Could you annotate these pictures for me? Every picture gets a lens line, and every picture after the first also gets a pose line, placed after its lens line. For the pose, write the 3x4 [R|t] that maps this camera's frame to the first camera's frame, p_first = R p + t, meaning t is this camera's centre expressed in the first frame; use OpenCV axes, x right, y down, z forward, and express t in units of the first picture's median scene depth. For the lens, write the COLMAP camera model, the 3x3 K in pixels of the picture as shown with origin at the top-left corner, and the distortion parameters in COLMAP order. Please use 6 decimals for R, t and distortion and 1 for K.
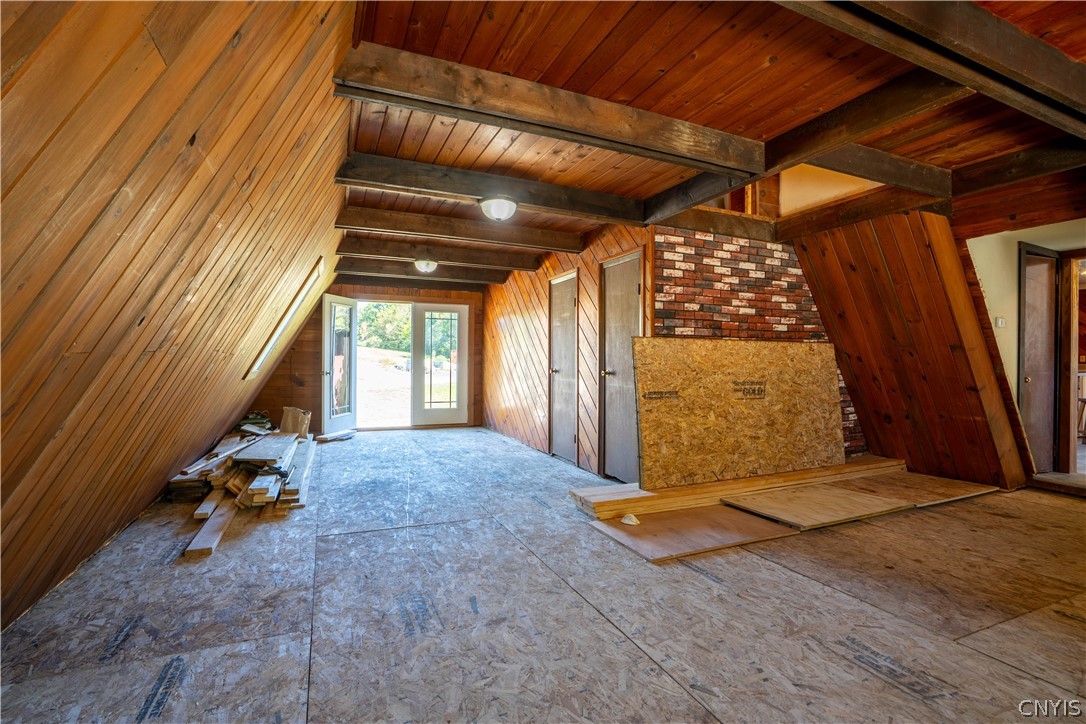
lens RADIAL K [[510.6, 0, 543.0], [0, 510.6, 362.0], [0, 0, 1]] dist [0.000400, 0.001548]
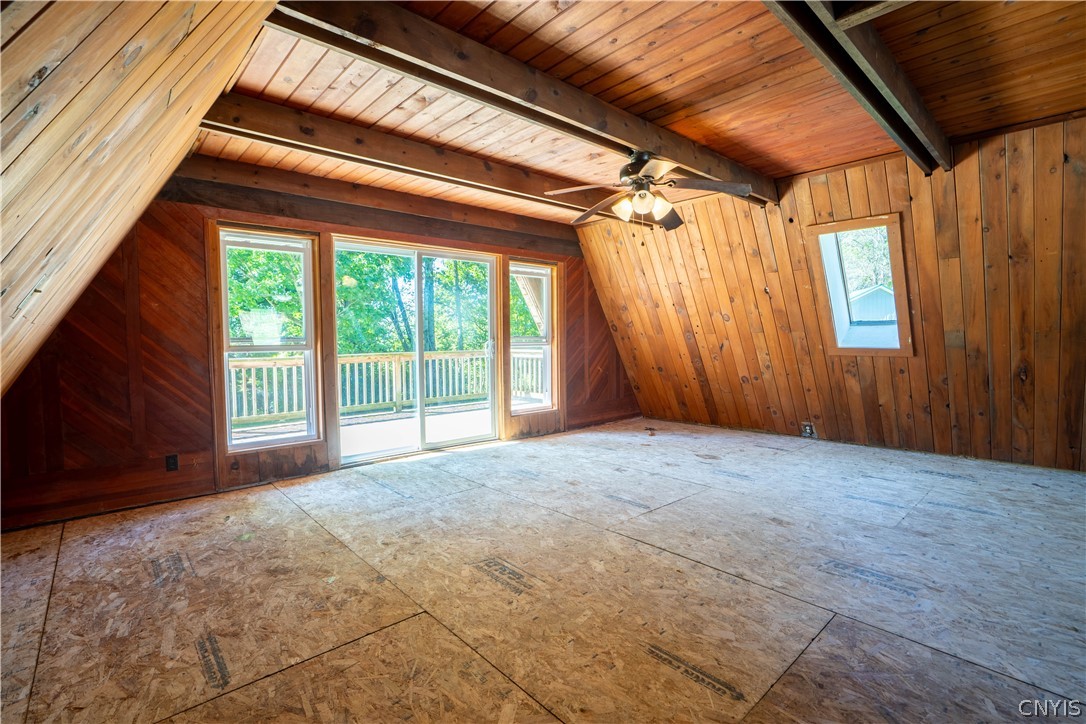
lens RADIAL K [[510.6, 0, 543.0], [0, 510.6, 362.0], [0, 0, 1]] dist [0.000400, 0.001548]
pose [[-0.950833, 0.017640, -0.309202, 1.720303], [0.005705, 0.999205, 0.039461, 0.013355], [0.309652, 0.035757, -0.950177, 1.830218]]
